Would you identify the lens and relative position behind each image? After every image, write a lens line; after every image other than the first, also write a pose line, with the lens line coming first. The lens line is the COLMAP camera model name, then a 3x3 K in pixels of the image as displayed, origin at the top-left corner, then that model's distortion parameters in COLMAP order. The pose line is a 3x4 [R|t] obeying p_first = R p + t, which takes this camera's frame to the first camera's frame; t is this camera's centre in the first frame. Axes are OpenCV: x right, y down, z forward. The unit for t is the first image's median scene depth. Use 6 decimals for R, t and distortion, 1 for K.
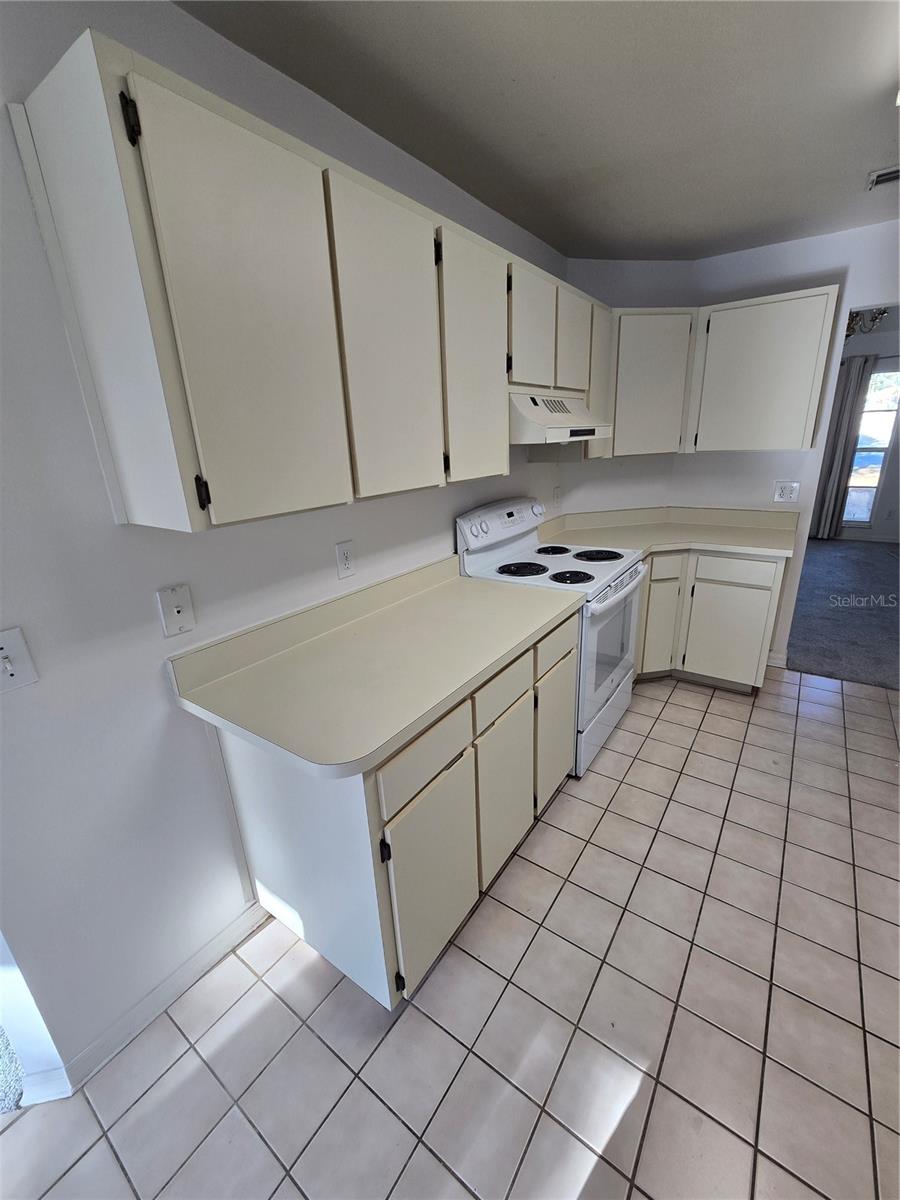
lens RADIAL K [[488.1, 0, 446.0], [0, 488.1, 598.5], [0, 0, 1]] dist [-0.001068, 0.000374]
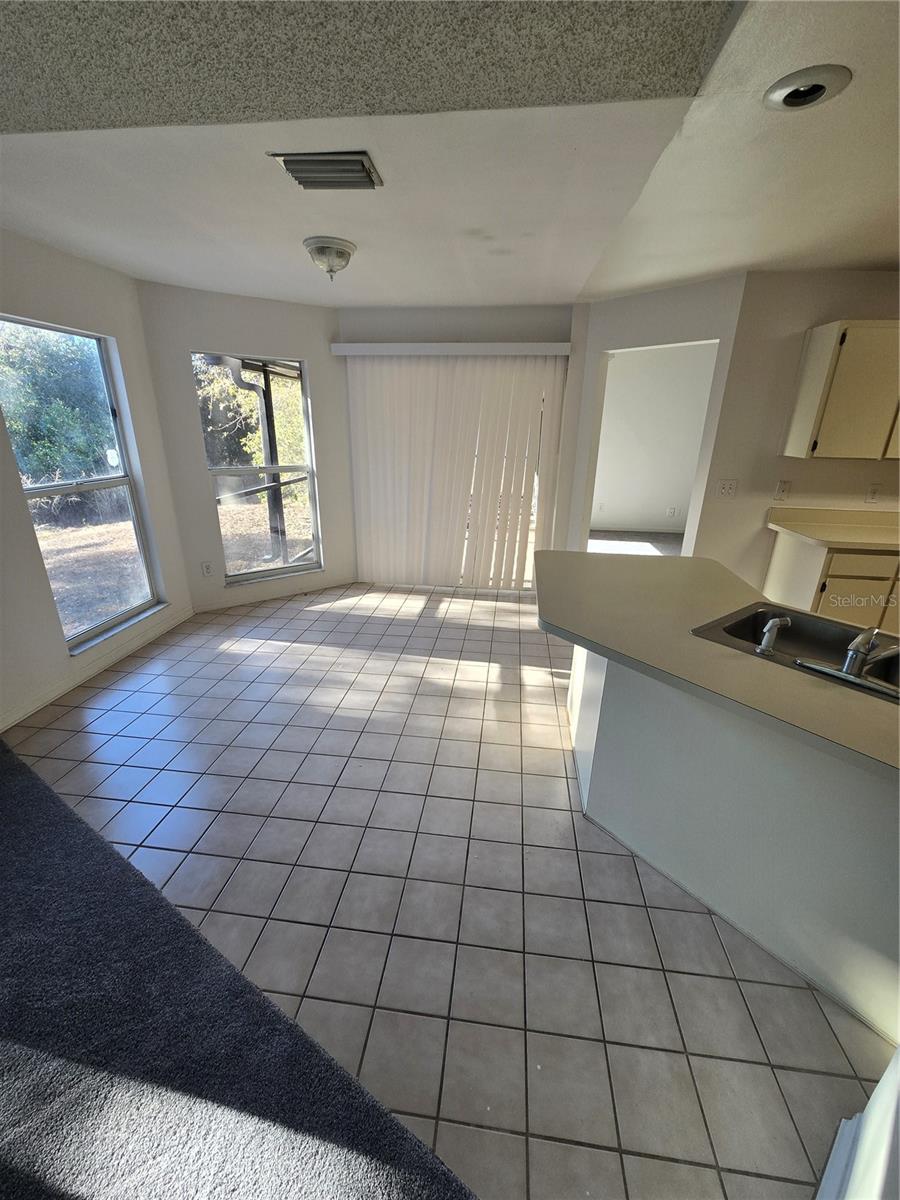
lens RADIAL K [[488.1, 0, 451.0], [0, 488.1, 599.2], [0, 0, 1]] dist [-0.001068, 0.000374]
pose [[0.478914, 0.347920, -0.805973, 1.154855], [-0.319190, 0.924284, 0.209327, 0.724336], [0.817777, 0.157009, 0.553705, -2.299335]]
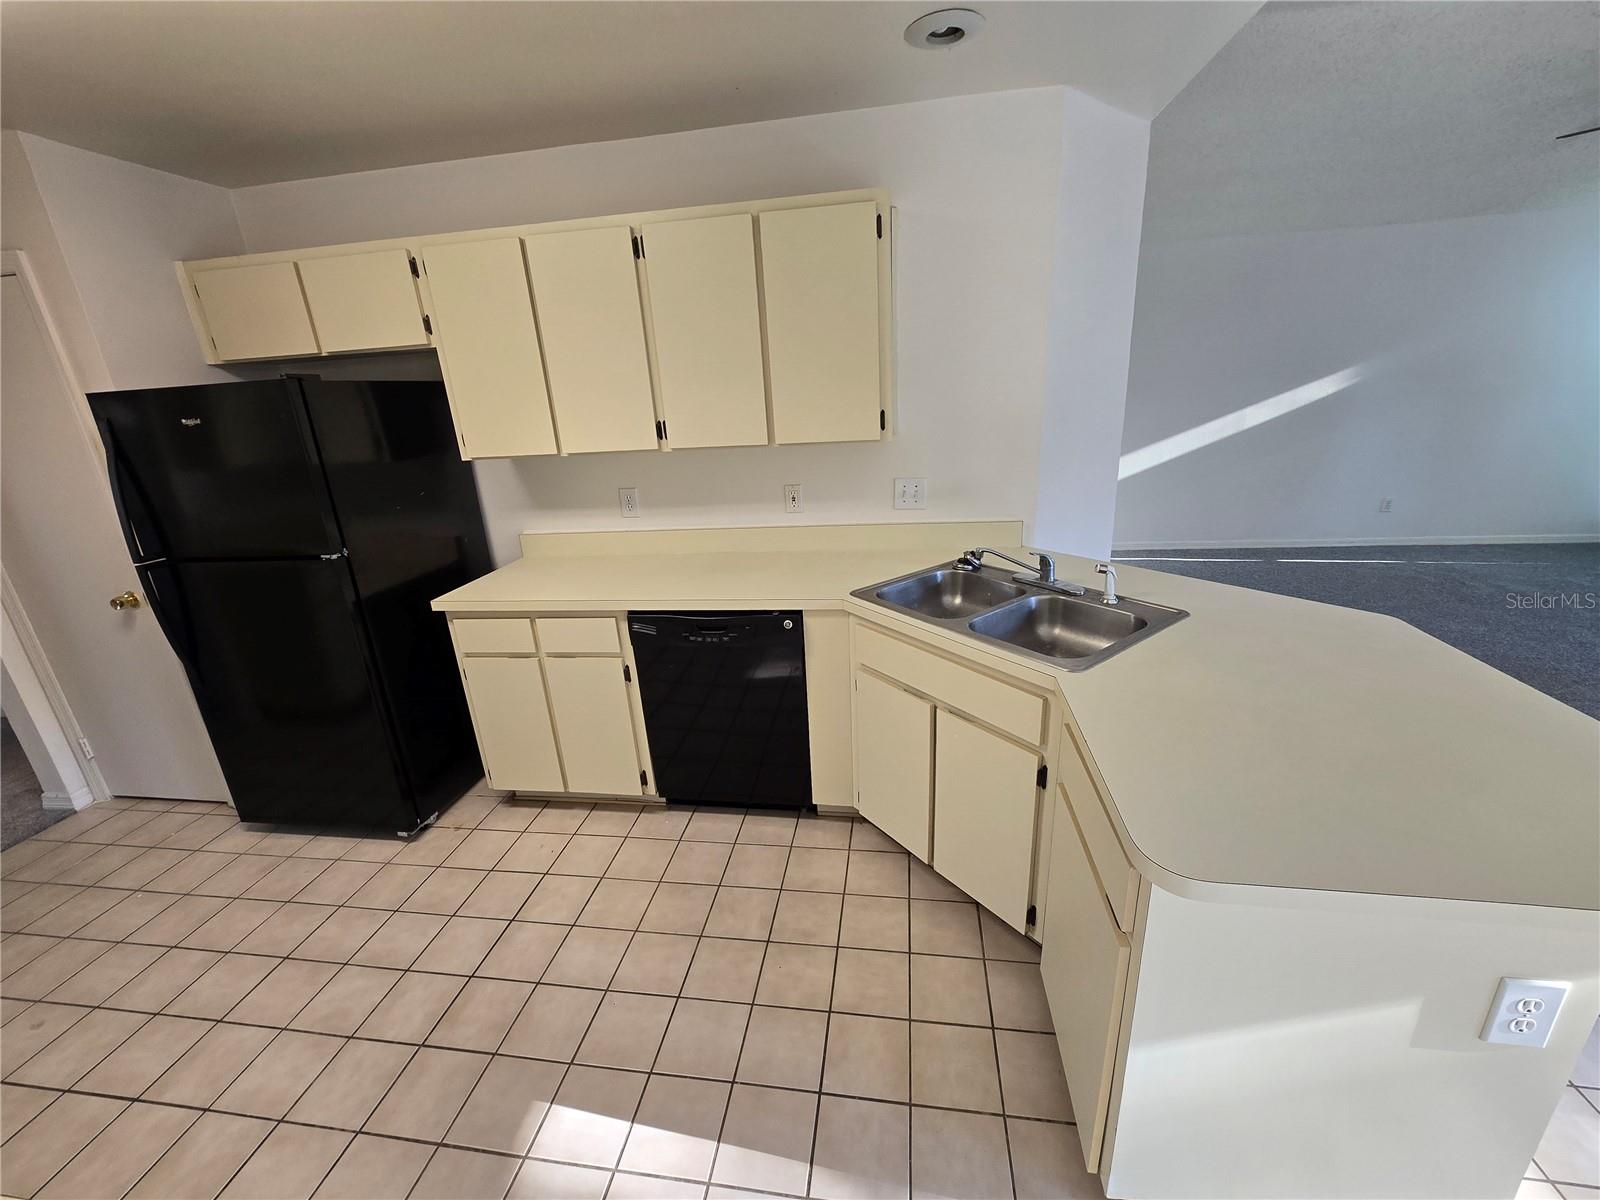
lens RADIAL K [[650.8, 0, 804.1], [0, 650.8, 604.4], [0, 0, 1]] dist [-0.001068, 0.000374]
pose [[-0.456082, -0.215174, 0.863533, -0.505813], [0.358329, 0.843796, 0.399510, -0.118840], [-0.814610, 0.491639, -0.307737, 0.394628]]
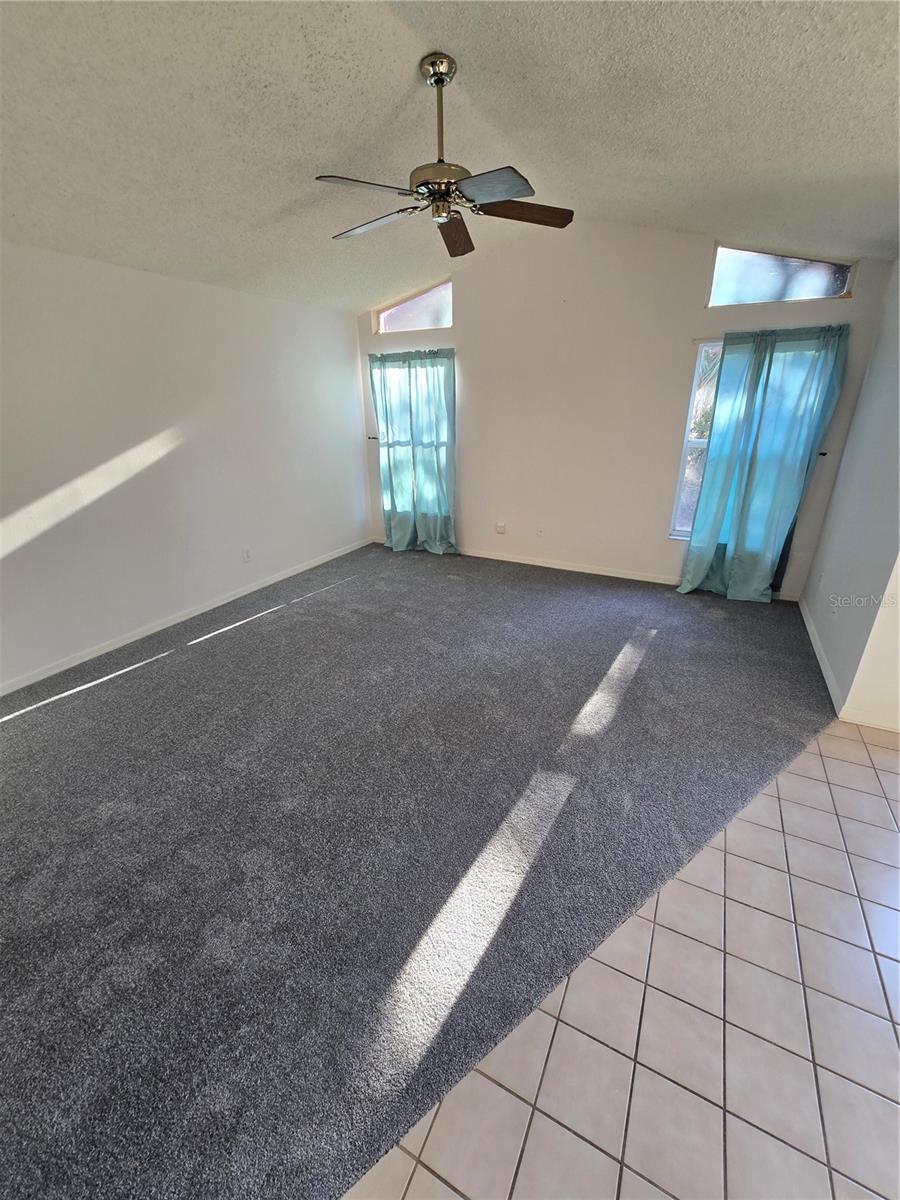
lens RADIAL K [[488.1, 0, 448.7], [0, 488.1, 593.0], [0, 0, 1]] dist [-0.001068, 0.000374]
pose [[-0.988552, 0.108930, -0.104397, 1.149568], [0.017338, 0.769353, 0.638589, 0.721513], [0.149880, 0.629468, -0.762434, -2.292026]]
